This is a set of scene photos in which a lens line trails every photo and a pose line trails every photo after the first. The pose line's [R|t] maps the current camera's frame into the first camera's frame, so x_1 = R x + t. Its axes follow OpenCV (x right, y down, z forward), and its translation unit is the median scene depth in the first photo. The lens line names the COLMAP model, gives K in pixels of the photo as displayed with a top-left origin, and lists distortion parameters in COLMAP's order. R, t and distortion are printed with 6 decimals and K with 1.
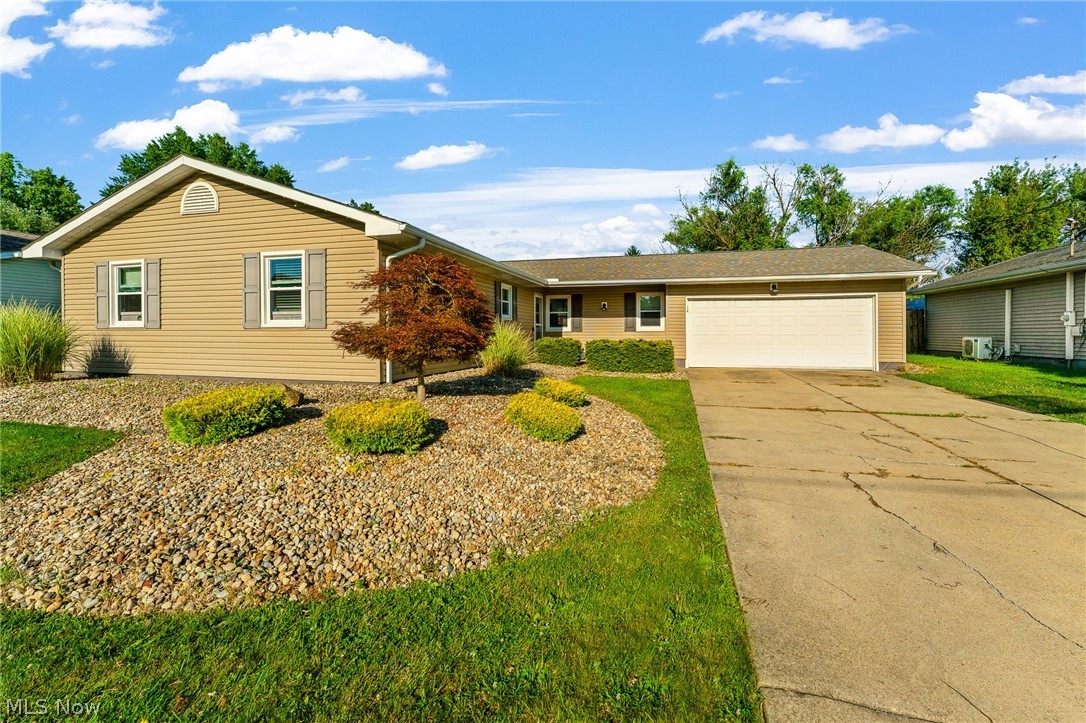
lens RADIAL K [[450.7, 0, 546.6], [0, 450.7, 336.5], [0, 0, 1]] dist [-0.001245, 0.000256]
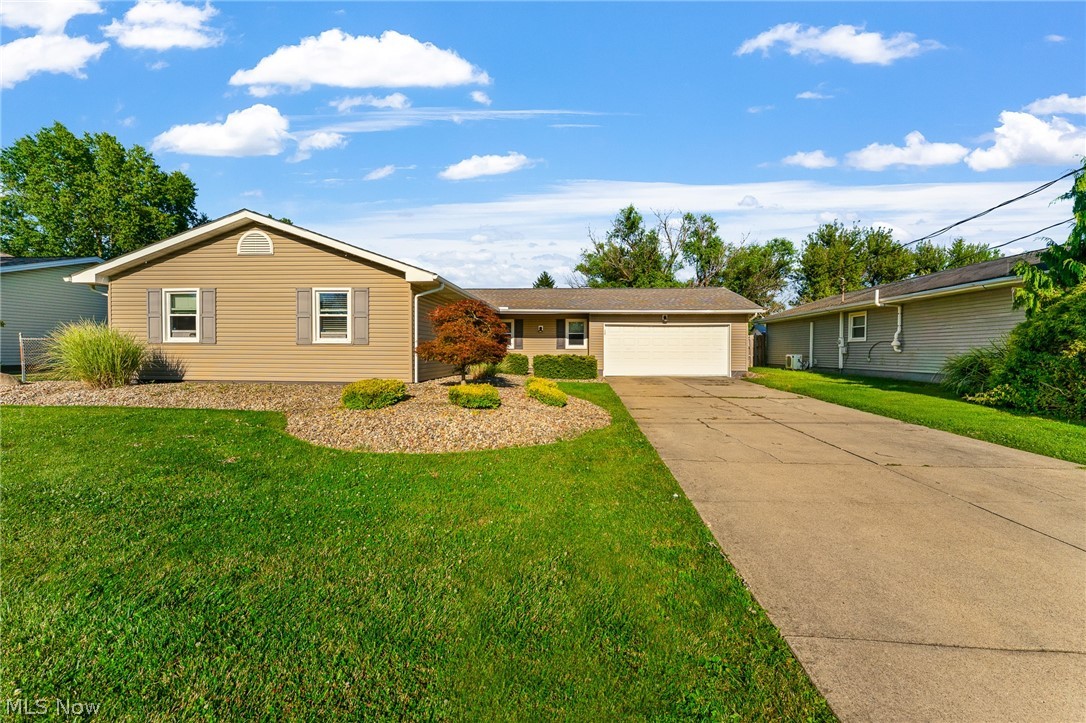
lens RADIAL K [[438.2, 0, 543.0], [0, 438.2, 361.5], [0, 0, 1]] dist [-0.000918, -0.000349]
pose [[0.980309, 0.000352, 0.197472, -0.109718], [-0.003292, 0.999889, 0.014560, 0.006160], [-0.197445, -0.014923, 0.980200, -0.212488]]
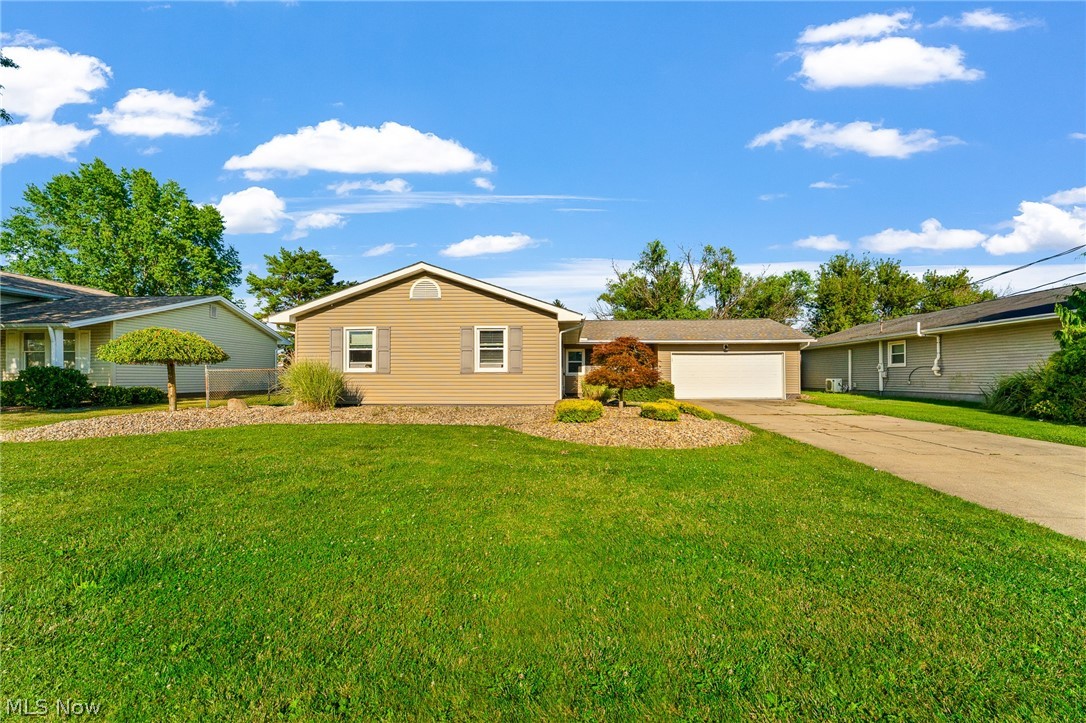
lens RADIAL K [[445.1, 0, 545.2], [0, 445.1, 375.7], [0, 0, 1]] dist [-0.000814, -0.000174]
pose [[0.976417, -0.001502, 0.215887, -0.368313], [0.004682, 0.999888, -0.014221, 0.007826], [-0.215841, 0.014897, 0.976315, -0.308547]]
